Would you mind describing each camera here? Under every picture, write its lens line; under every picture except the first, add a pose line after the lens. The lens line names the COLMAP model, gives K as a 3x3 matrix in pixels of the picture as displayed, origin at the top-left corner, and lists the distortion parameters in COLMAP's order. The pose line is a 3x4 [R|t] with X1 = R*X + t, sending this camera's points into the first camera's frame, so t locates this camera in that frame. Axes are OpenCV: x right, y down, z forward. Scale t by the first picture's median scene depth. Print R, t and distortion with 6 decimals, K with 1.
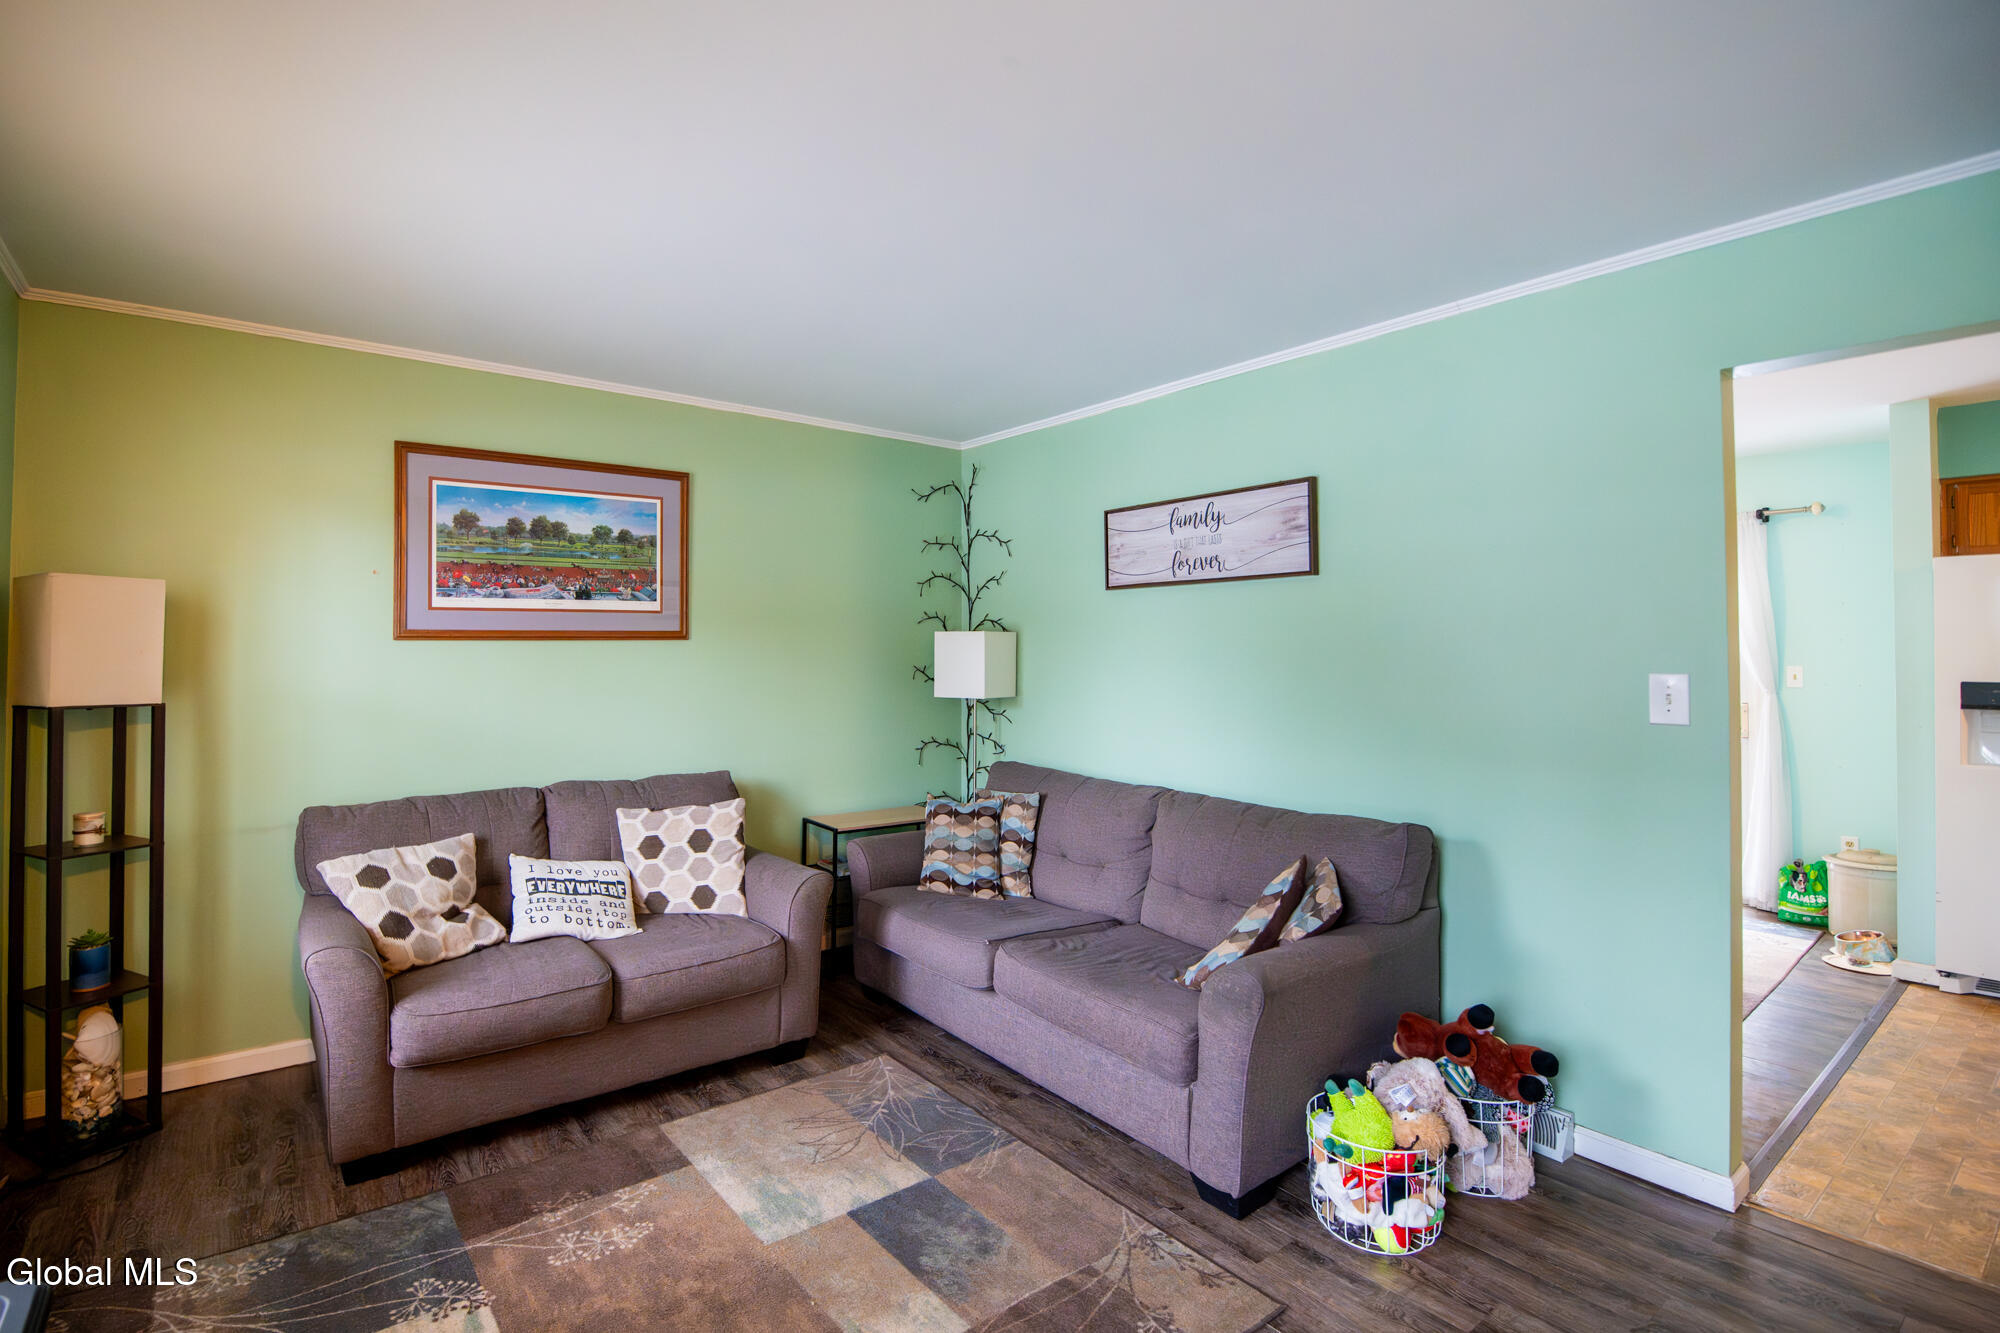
lens RADIAL K [[868.0, 0, 997.8], [0, 868.0, 627.1], [0, 0, 1]] dist [0.000961, -0.012048]
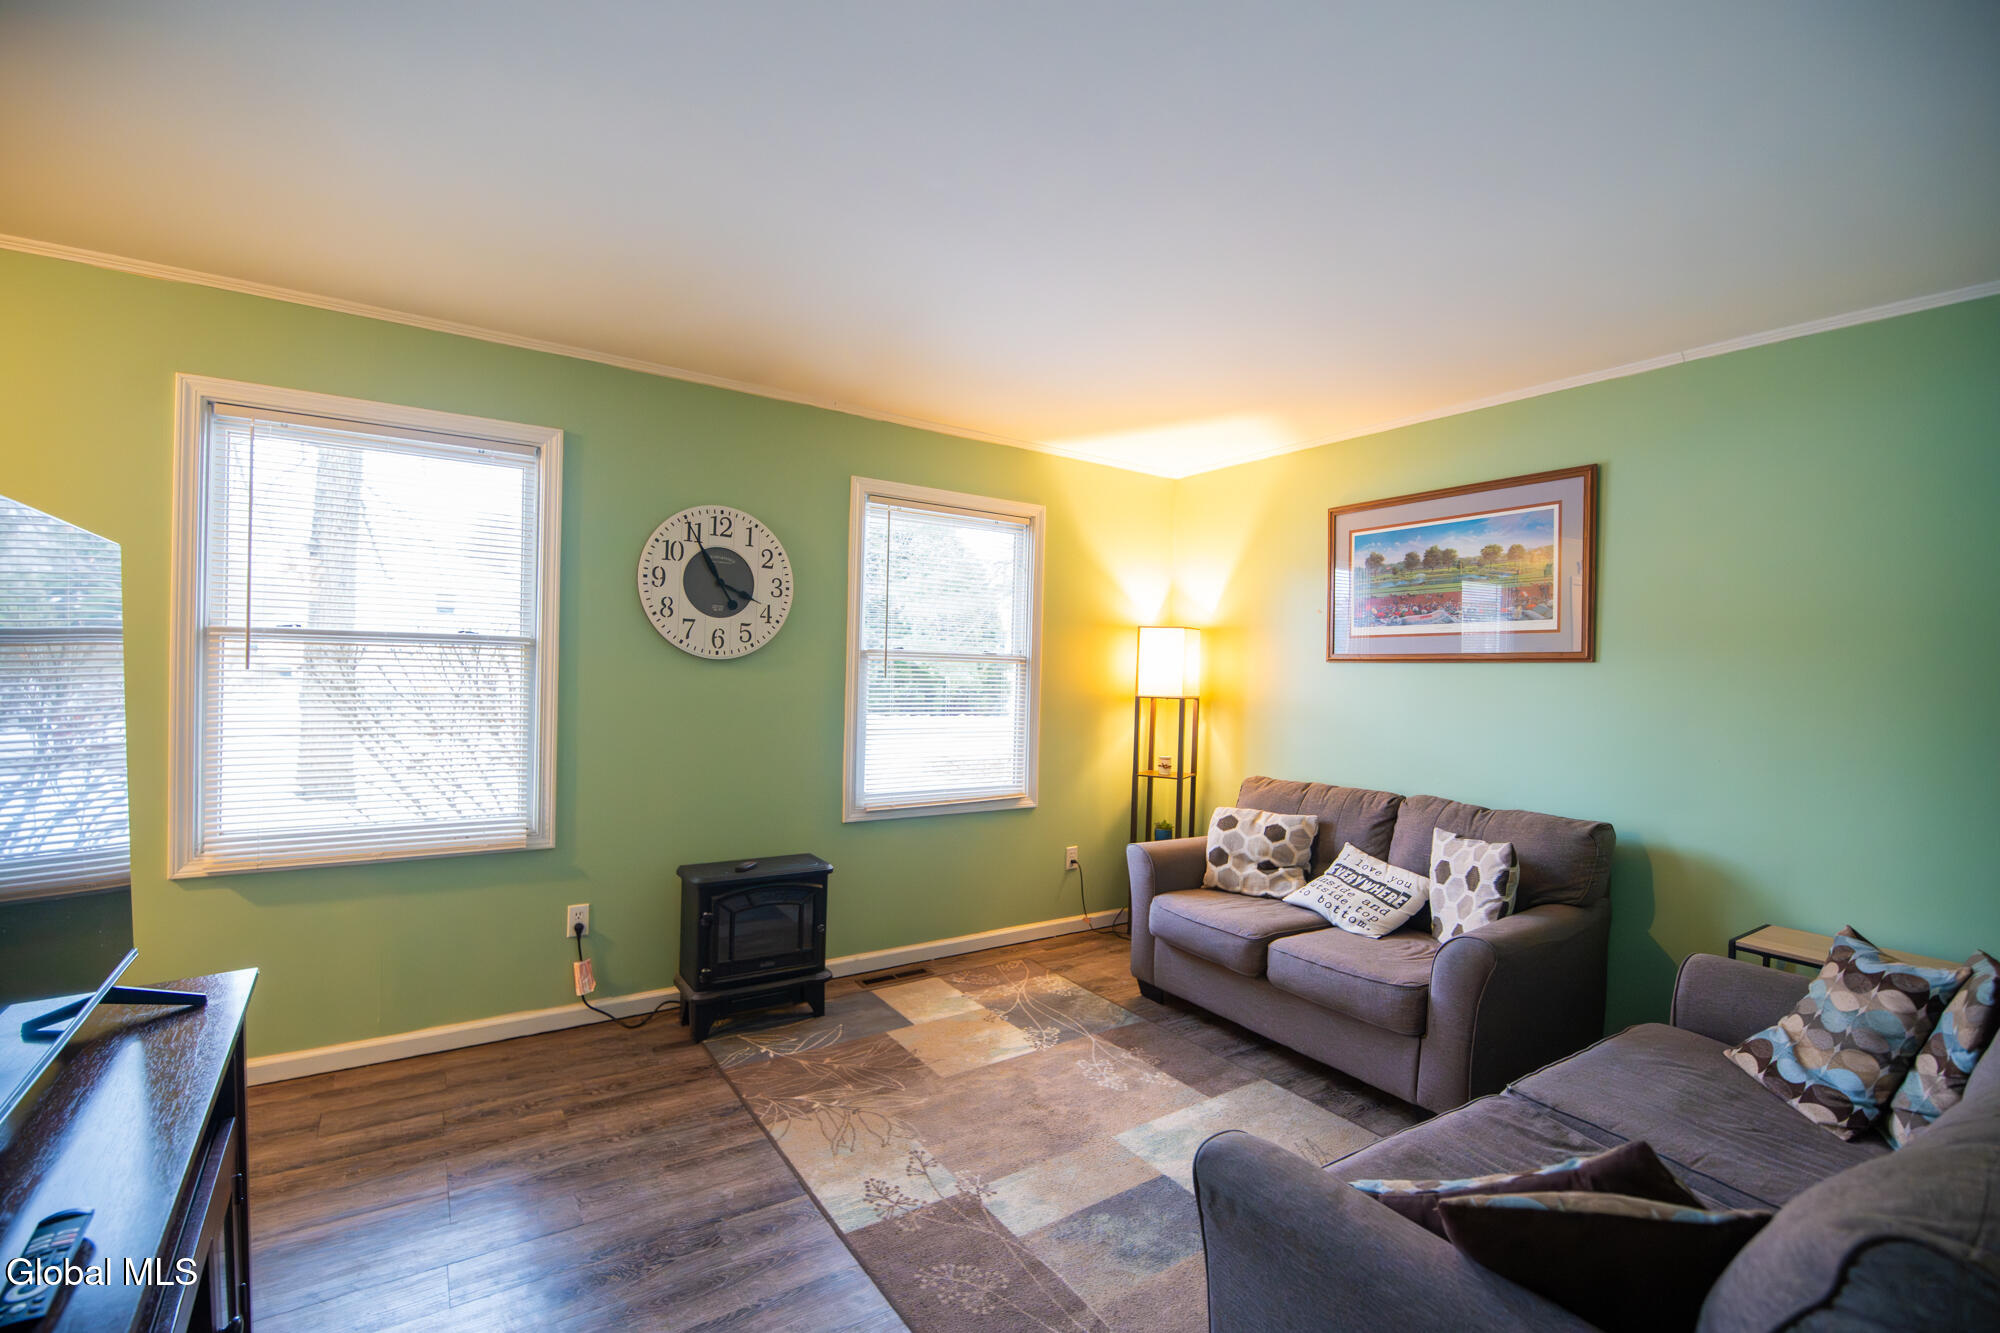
lens RADIAL K [[868.7, 0, 999.6], [0, 868.7, 673.4], [0, 0, 1]] dist [0.000545, -0.012041]
pose [[-0.046352, 0.002546, -0.998922, 0.589209], [0.001855, 0.999995, 0.002463, 0.025694], [0.998923, -0.001739, -0.046356, 0.535517]]
